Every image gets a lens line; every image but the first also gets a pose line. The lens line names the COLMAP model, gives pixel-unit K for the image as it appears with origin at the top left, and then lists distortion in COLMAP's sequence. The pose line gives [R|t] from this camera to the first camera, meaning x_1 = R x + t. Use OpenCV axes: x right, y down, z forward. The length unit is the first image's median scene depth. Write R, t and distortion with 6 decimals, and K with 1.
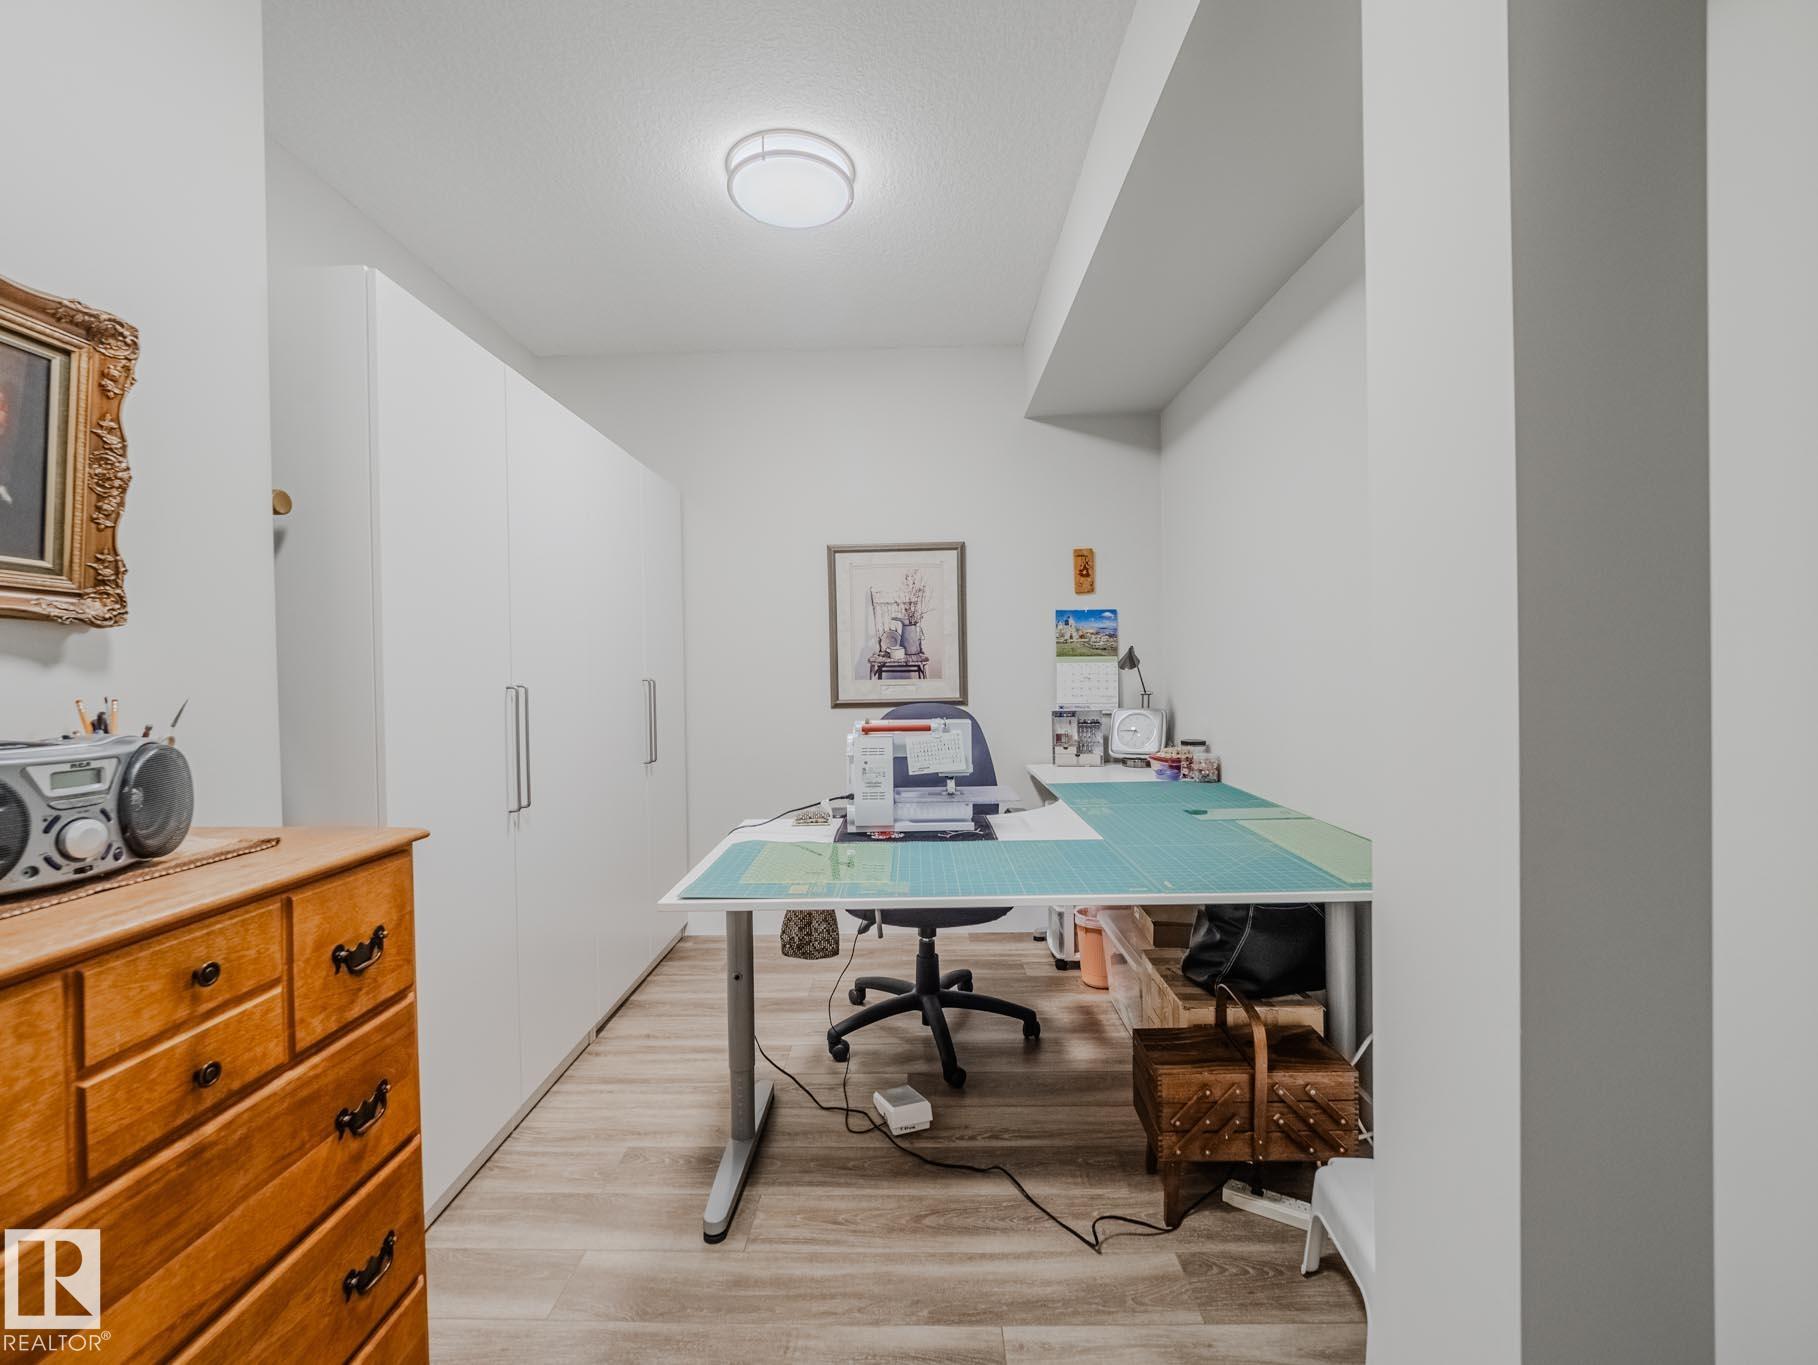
lens RADIAL K [[787.5, 0, 902.8], [0, 787.5, 685.0], [0, 0, 1]] dist [0.001662, -0.012251]
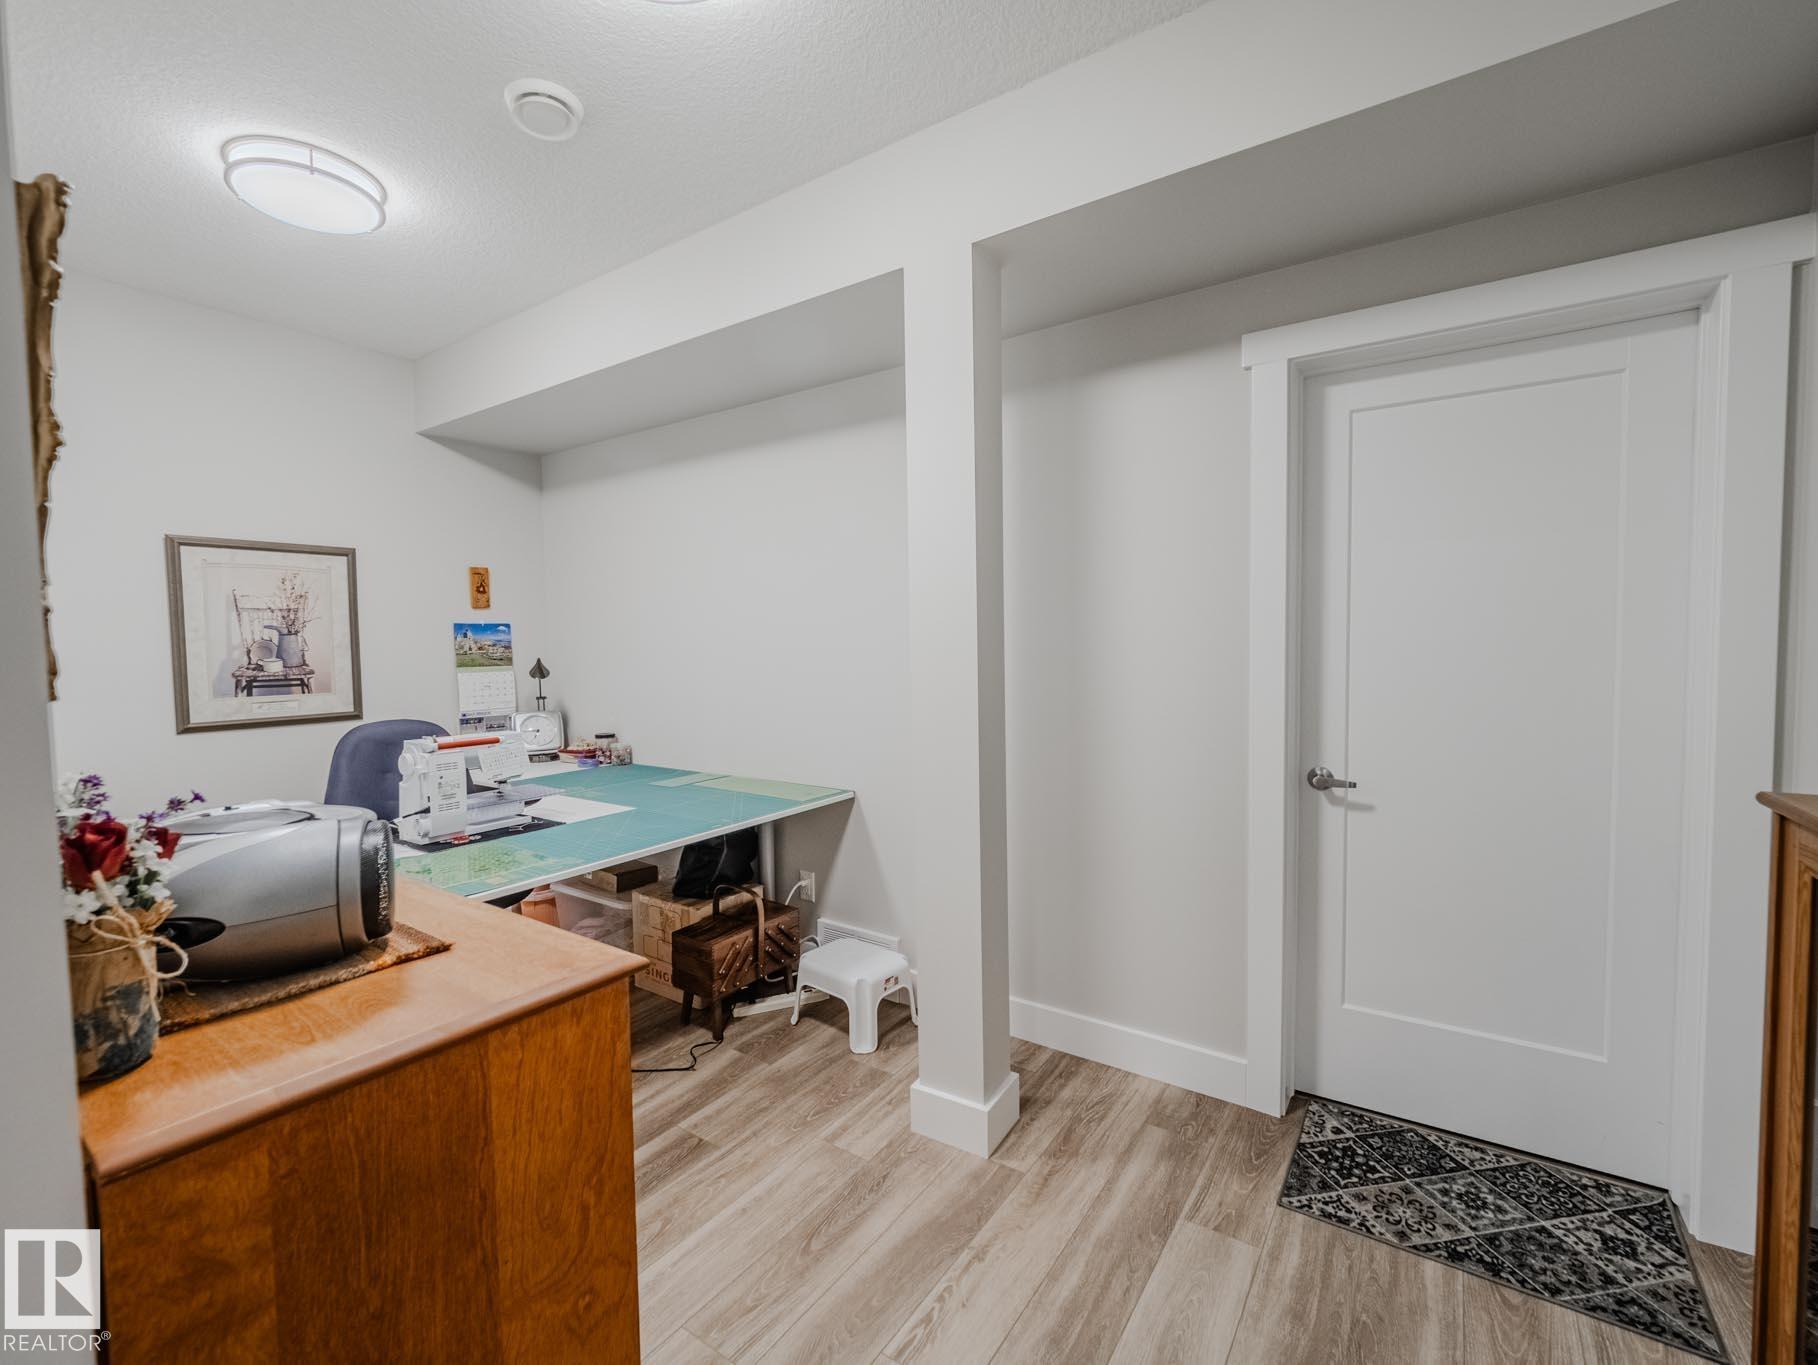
lens RADIAL K [[801.7, 0, 909.0], [0, 801.7, 682.5], [0, 0, 1]] dist [-0.004188, -0.000757]
pose [[0.538638, -0.032282, 0.841918, -0.395213], [0.021032, 0.999470, 0.024867, -0.029948], [-0.842275, 0.004313, 0.539031, -0.095478]]
